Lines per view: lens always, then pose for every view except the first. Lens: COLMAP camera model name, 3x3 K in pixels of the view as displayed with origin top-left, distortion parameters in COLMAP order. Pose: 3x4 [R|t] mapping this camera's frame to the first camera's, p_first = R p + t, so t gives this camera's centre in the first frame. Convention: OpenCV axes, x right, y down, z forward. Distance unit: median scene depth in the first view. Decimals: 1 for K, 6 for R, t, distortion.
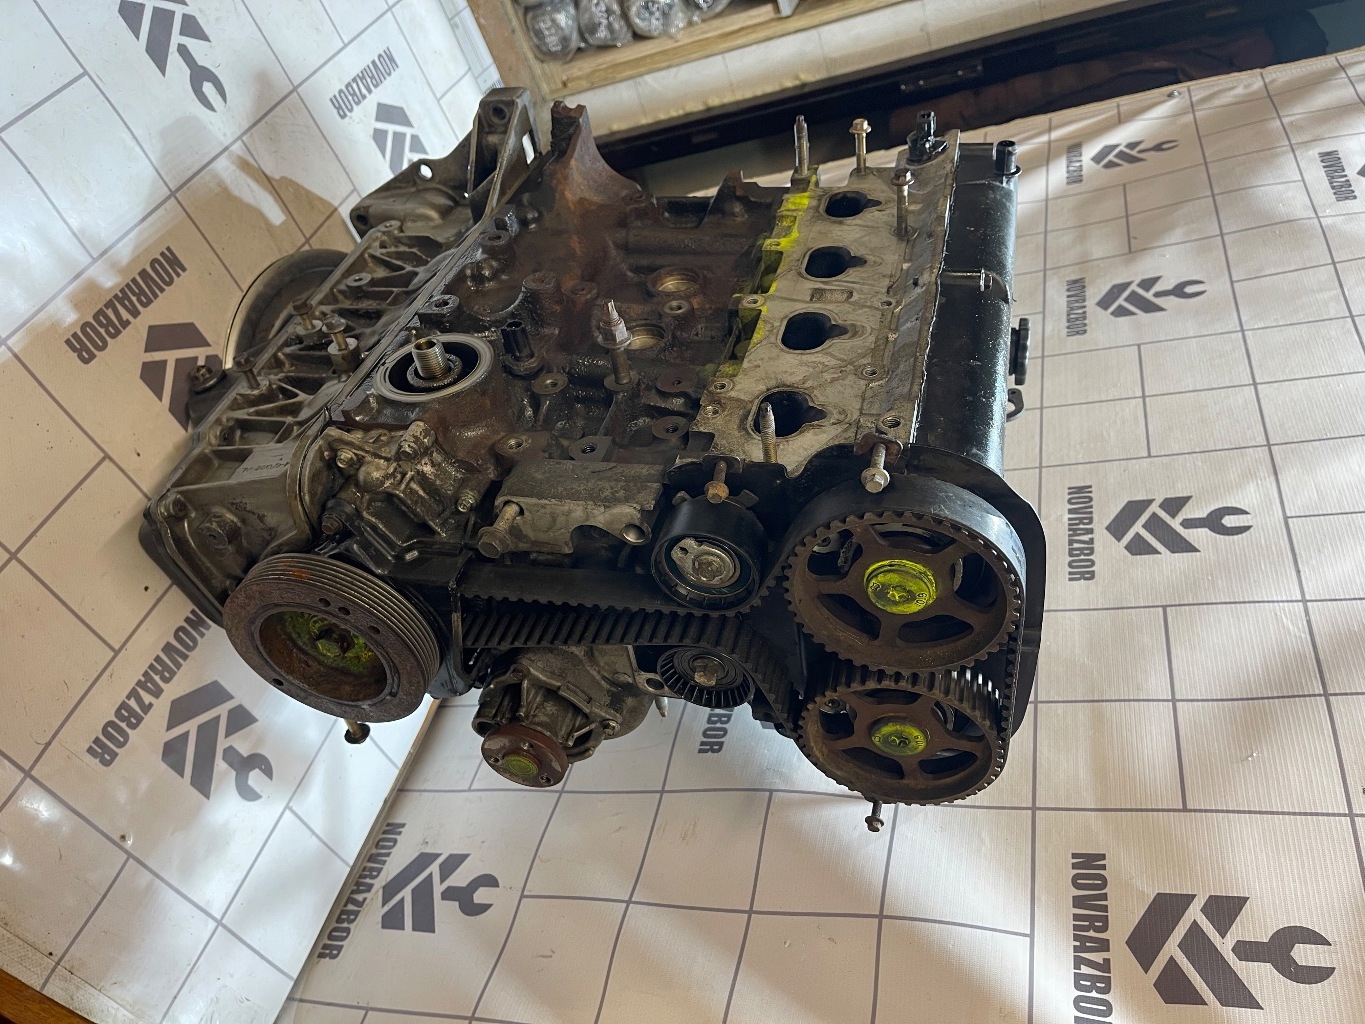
lens RADIAL K [[1042.9, 0, 693.4], [0, 1042.9, 506.7], [0, 0, 1]] dist [0.080734, -0.120812]
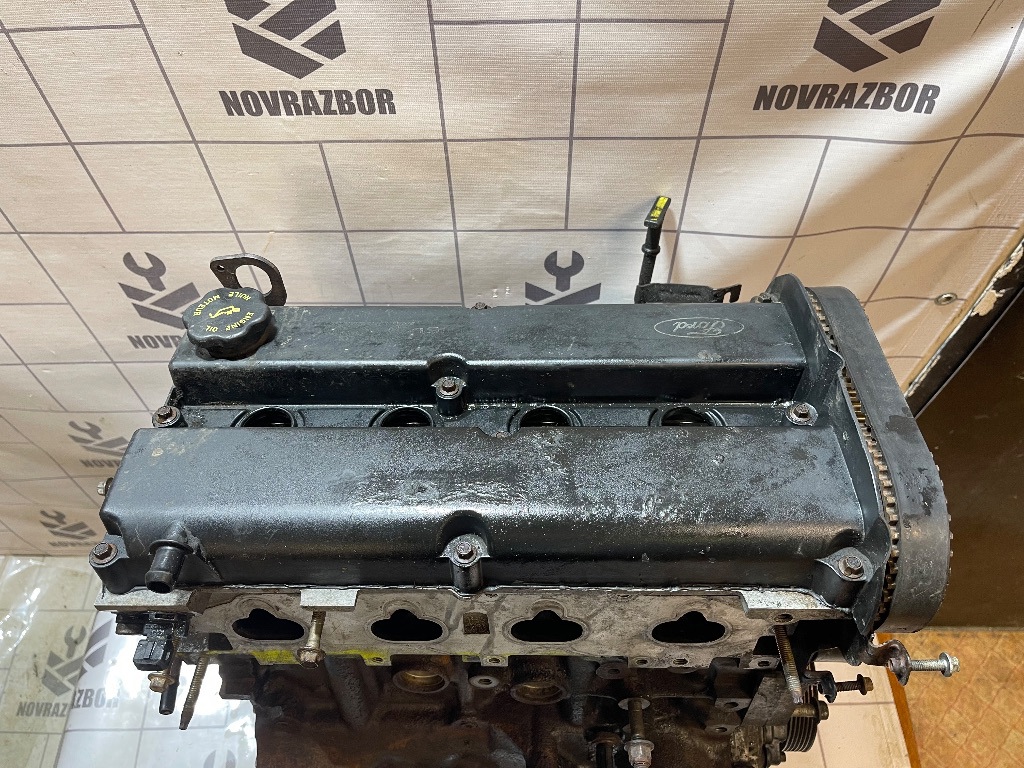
lens RADIAL K [[782.3, 0, 503.0], [0, 782.3, 389.7], [0, 0, 1]] dist [0.080734, -0.120812]
pose [[-0.267536, -0.757931, -0.594949, 0.629764], [0.671697, -0.589399, 0.448812, -0.339441], [-0.690831, -0.279552, 0.666786, 0.509865]]
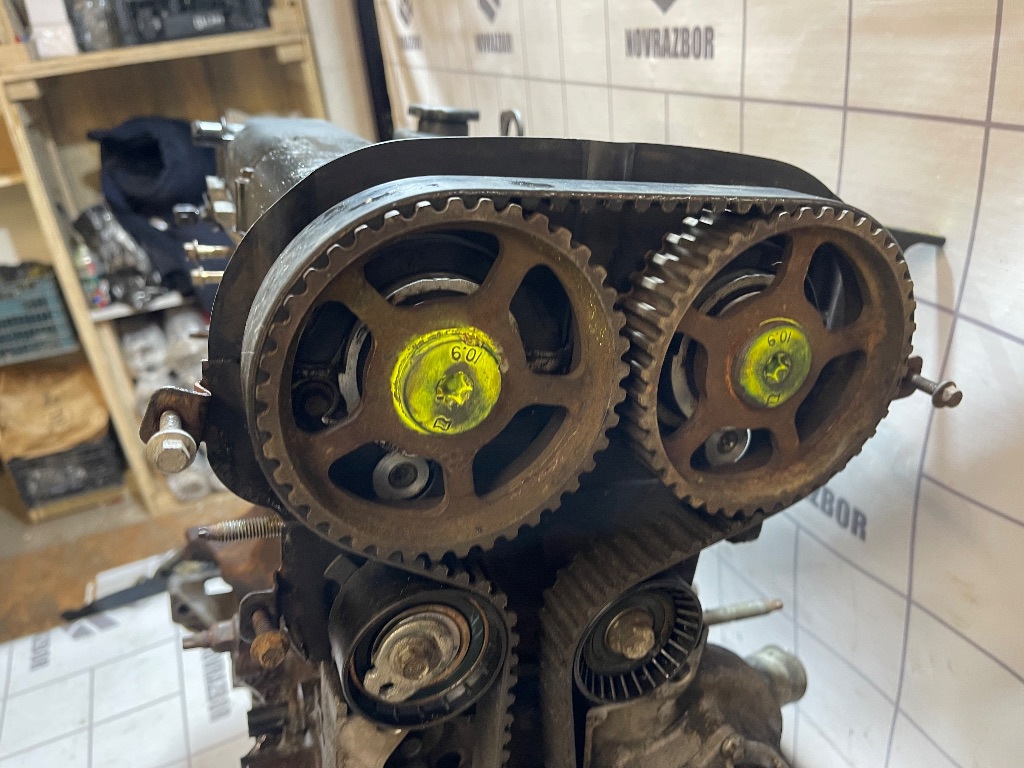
lens RADIAL K [[782.3, 0, 508.7], [0, 782.3, 388.8], [0, 0, 1]] dist [0.080734, -0.120812]
pose [[0.106741, -0.989389, -0.098566, 0.165472], [0.939814, 0.132758, -0.314842, 0.172724], [0.324586, -0.059027, 0.944012, 0.394512]]
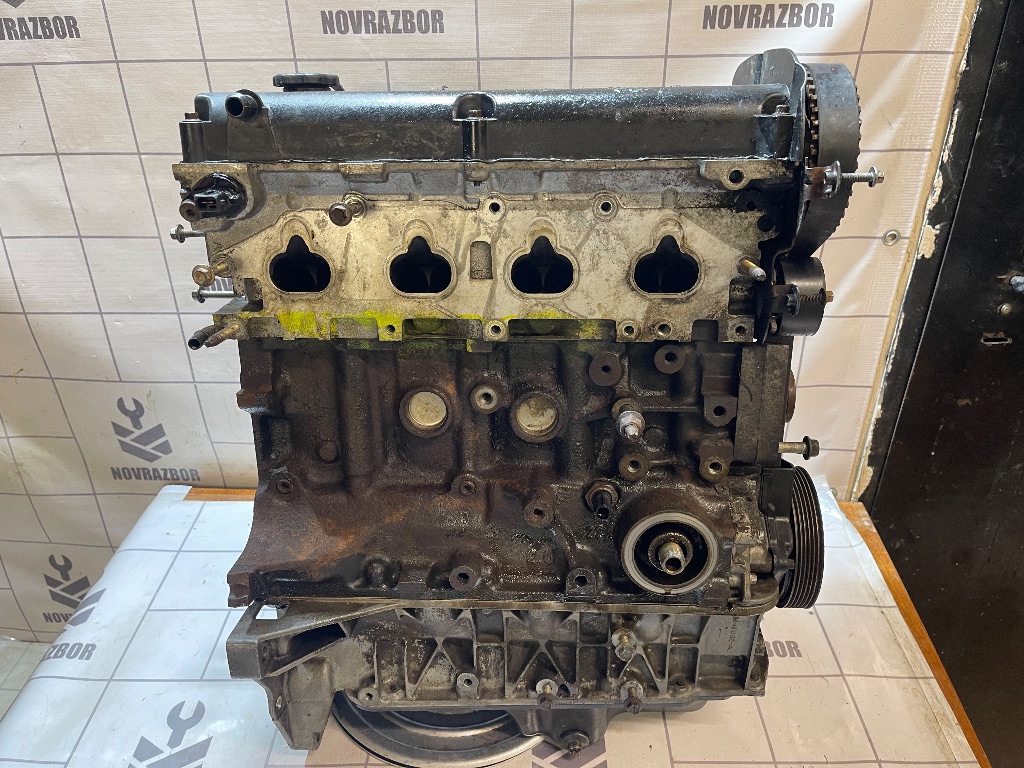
lens RADIAL K [[782.3, 0, 512.4], [0, 782.3, 389.6], [0, 0, 1]] dist [0.080734, -0.120812]
pose [[-0.245145, -0.953623, -0.174663, 0.123955], [0.700428, -0.298775, 0.648178, -0.666279], [-0.670302, 0.036559, 0.741187, 0.340599]]
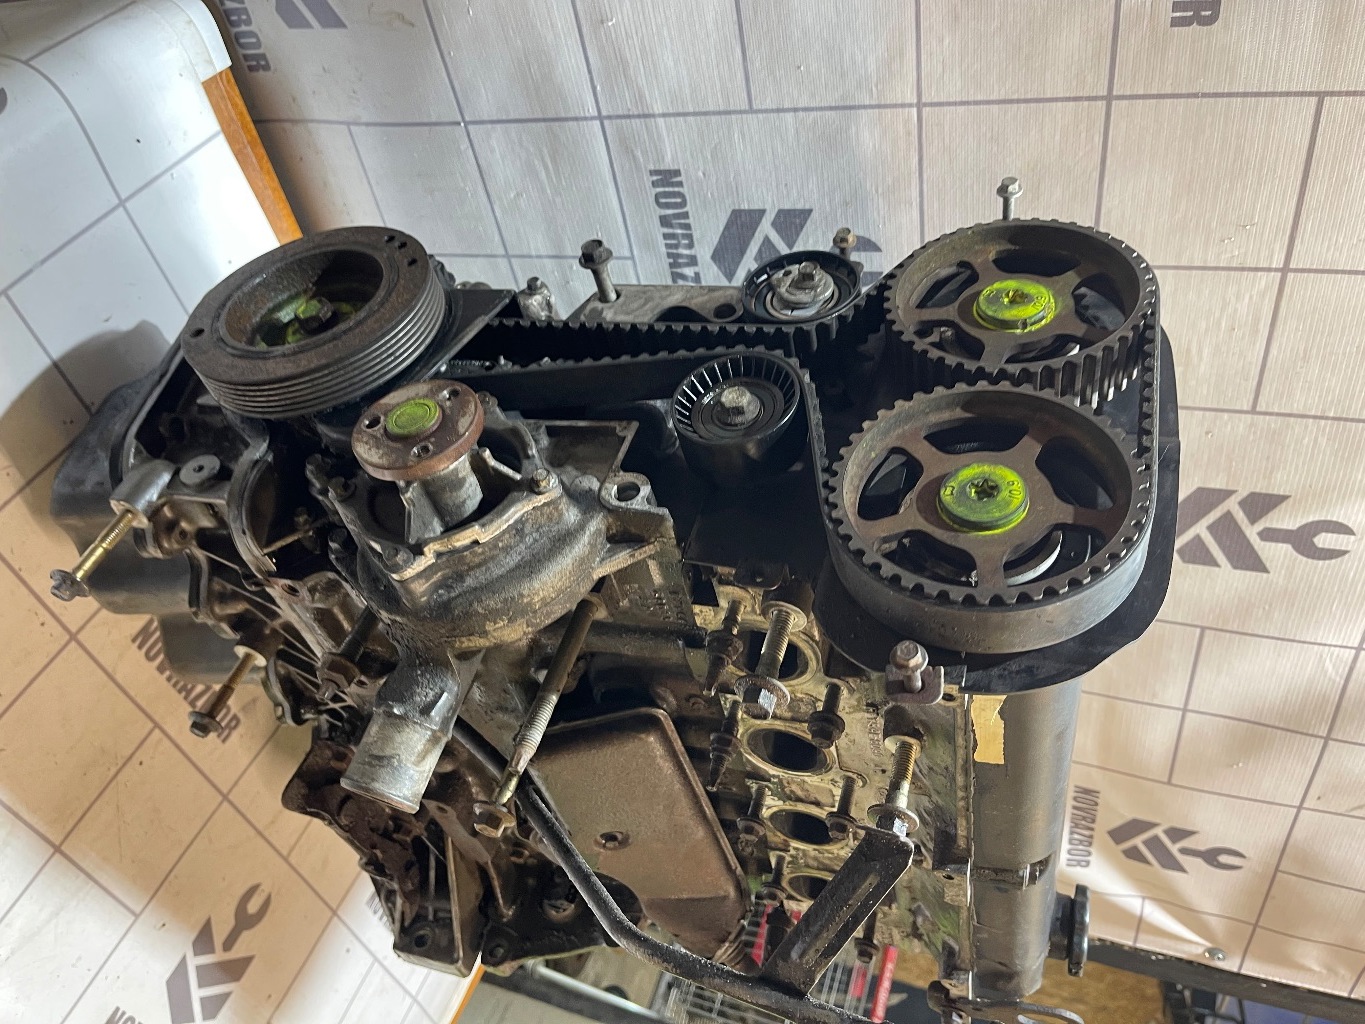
lens RADIAL K [[1042.9, 0, 689.6], [0, 1042.9, 511.7], [0, 0, 1]] dist [0.080734, -0.120812]
pose [[0.913006, -0.287481, -0.289438, 0.363520], [0.294602, -0.026142, 0.955262, -0.962855], [-0.282186, -0.957430, 0.060825, 1.259180]]
